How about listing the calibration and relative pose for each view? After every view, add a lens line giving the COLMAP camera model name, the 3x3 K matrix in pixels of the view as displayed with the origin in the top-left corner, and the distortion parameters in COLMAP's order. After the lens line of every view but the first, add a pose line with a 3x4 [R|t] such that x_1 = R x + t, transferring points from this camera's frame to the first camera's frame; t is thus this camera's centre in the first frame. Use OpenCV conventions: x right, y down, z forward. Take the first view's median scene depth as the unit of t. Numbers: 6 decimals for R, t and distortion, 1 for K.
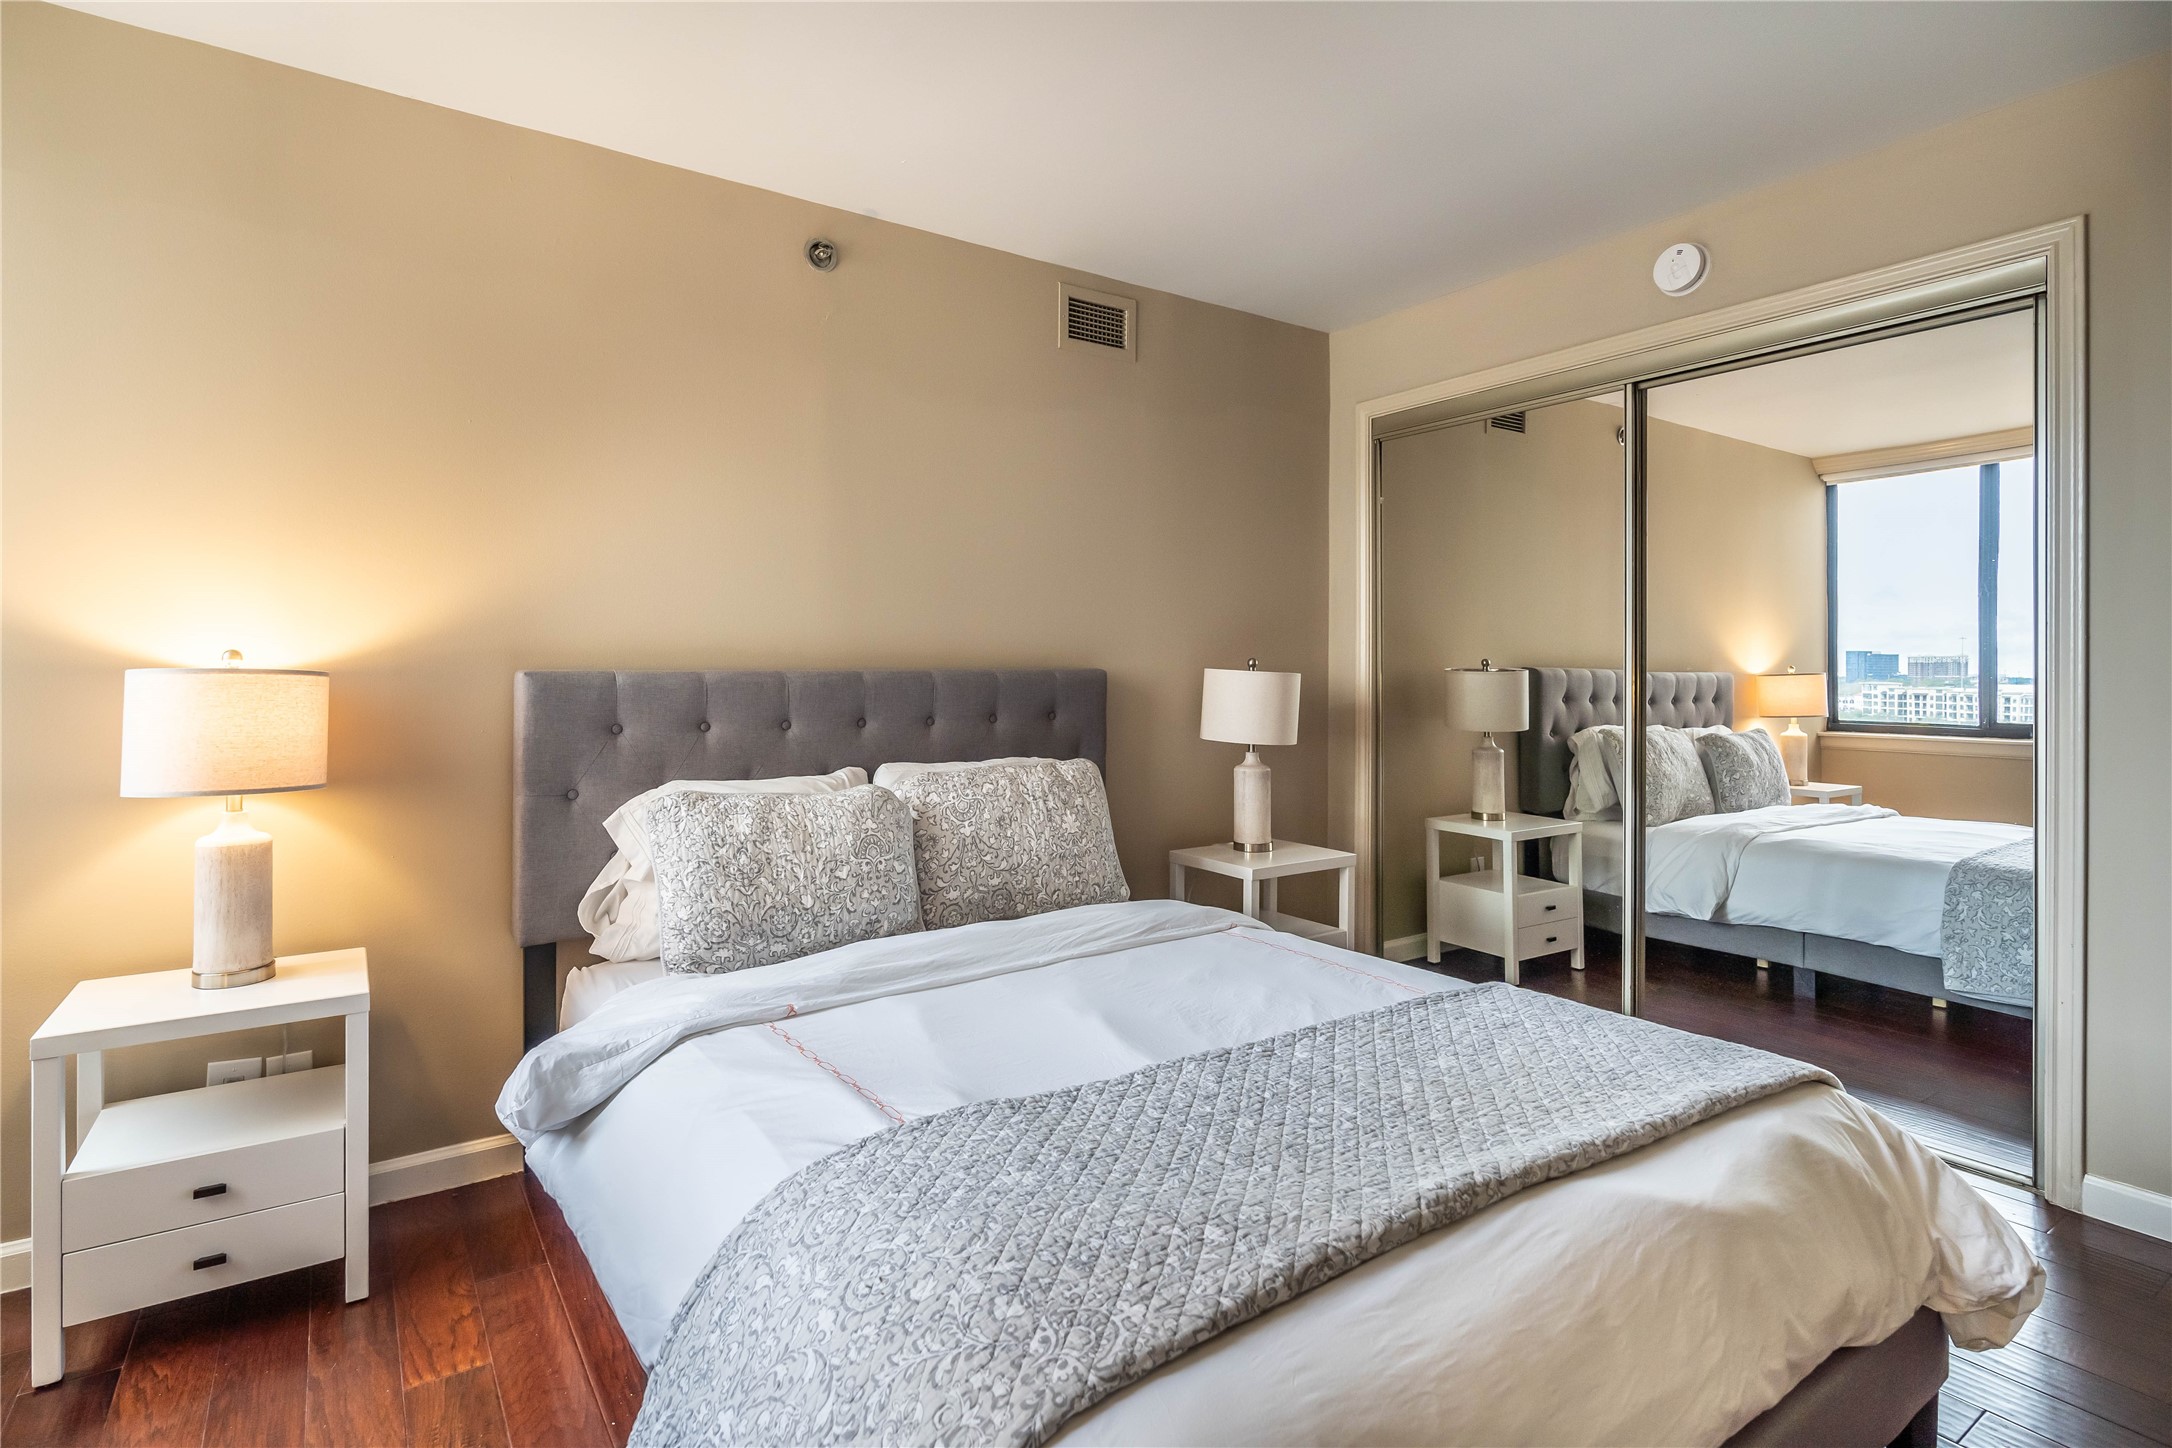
lens RADIAL K [[1050.7, 0, 1081.0], [0, 1050.7, 672.2], [0, 0, 1]] dist [-0.024996, -0.000607]
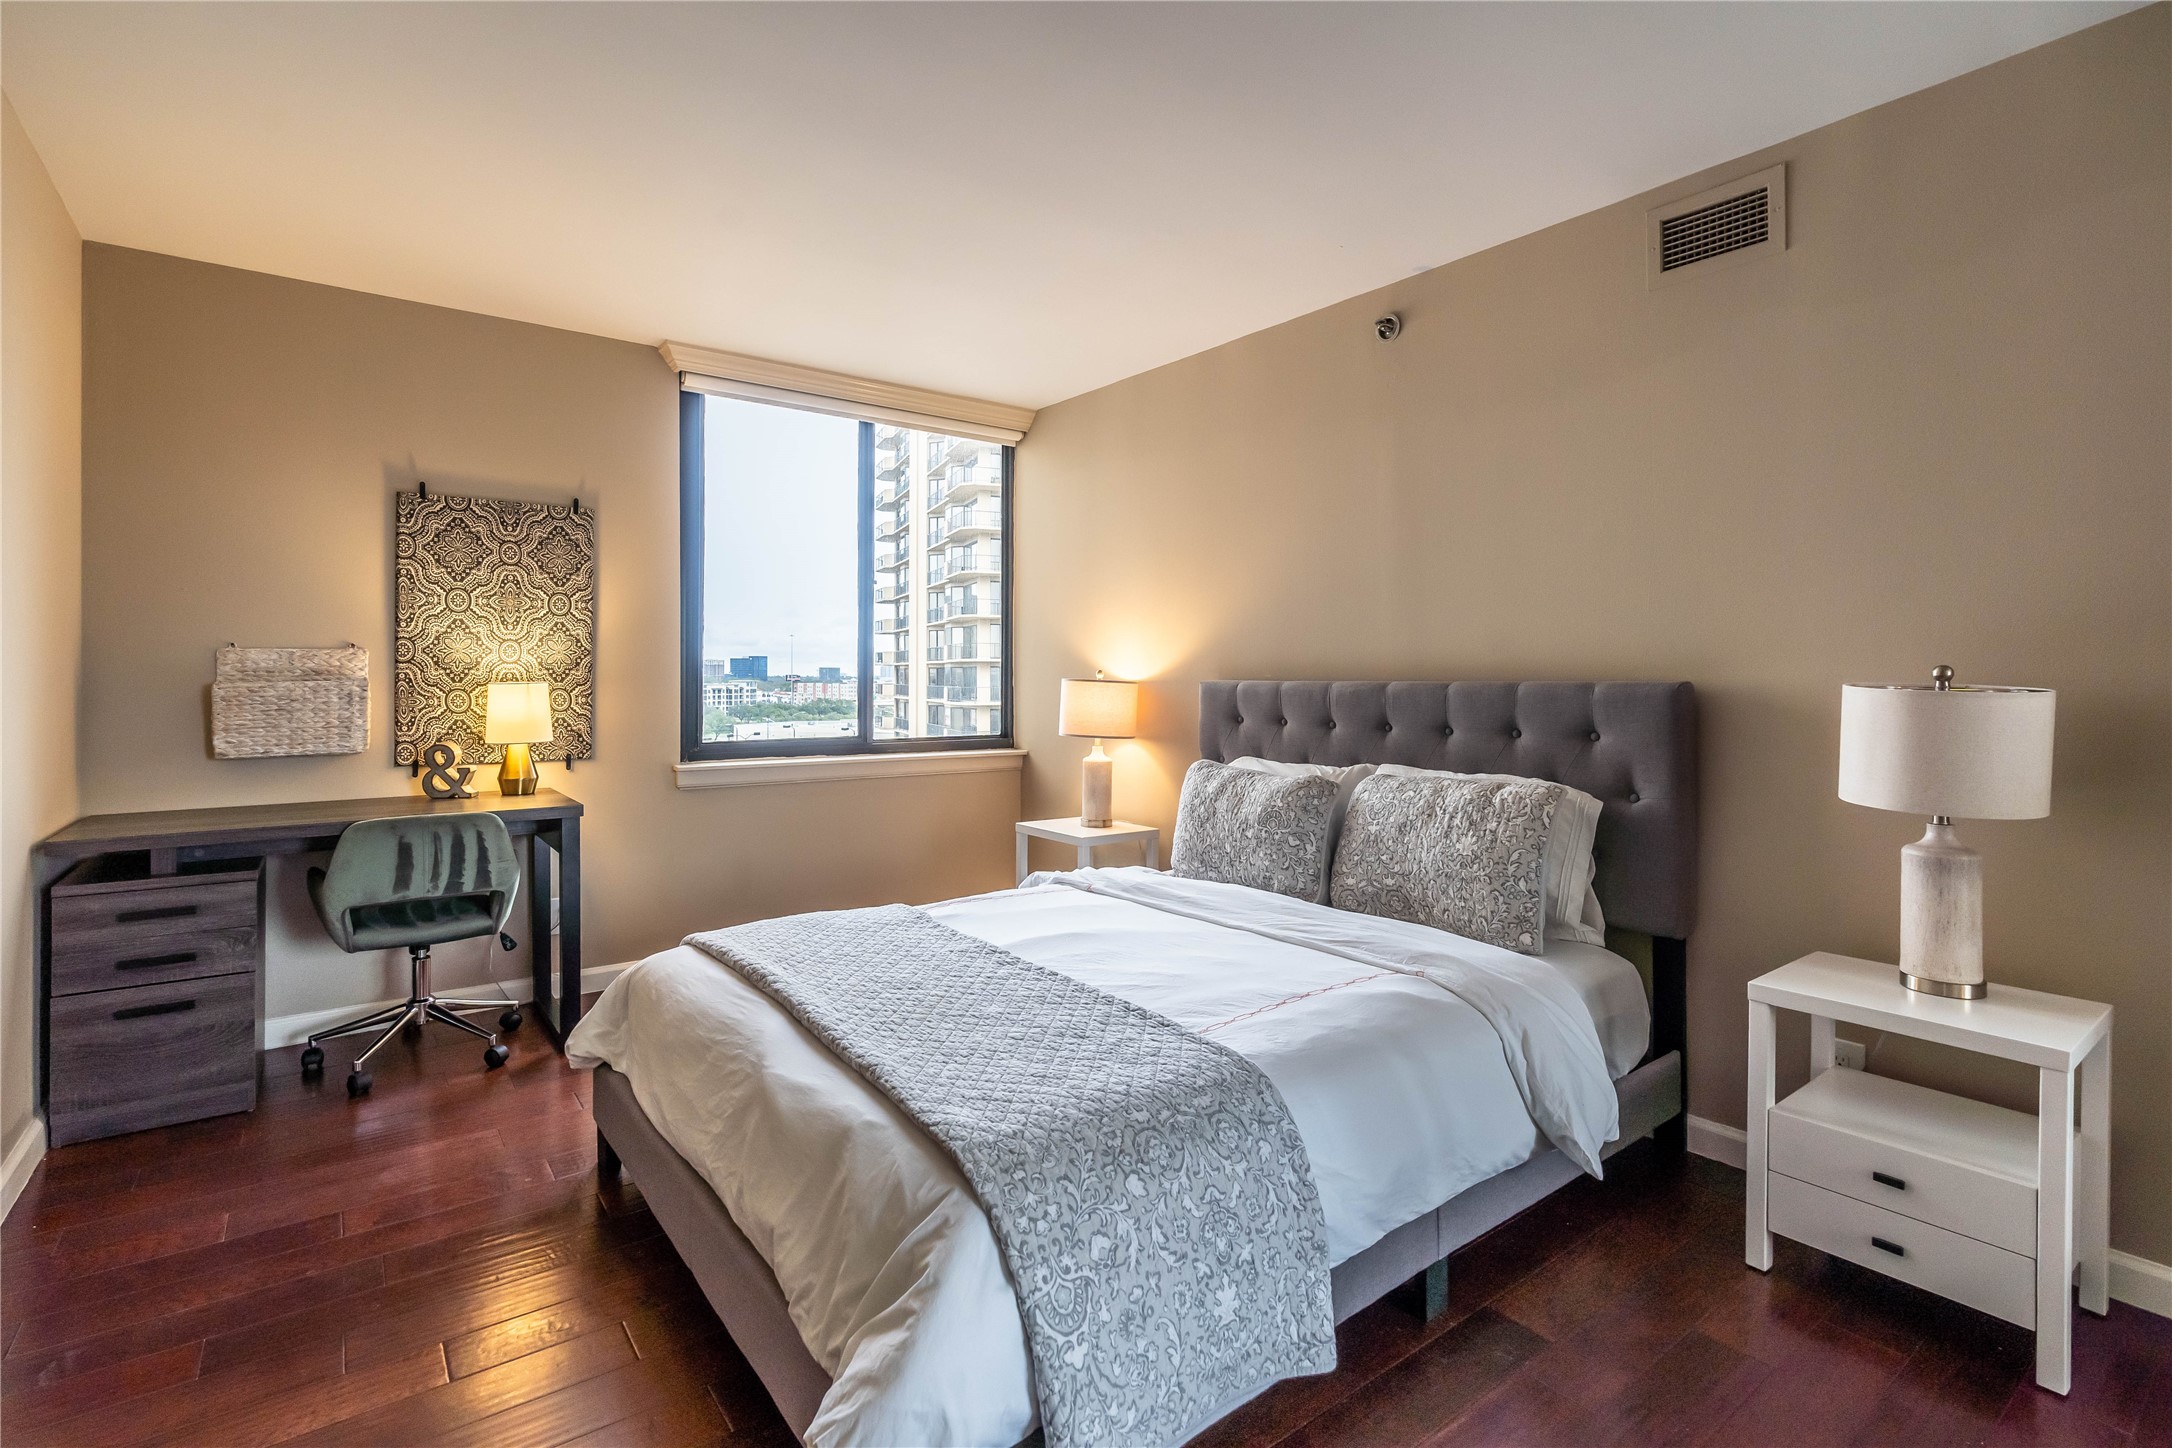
lens RADIAL K [[1015.1, 0, 1077.2], [0, 1015.1, 683.2], [0, 0, 1]] dist [-0.001072, -0.000342]
pose [[0.049895, 0.001730, -0.998753, 0.917432], [-0.009583, 0.999953, 0.001253, 0.001235], [0.998709, 0.009509, 0.049909, 0.629578]]
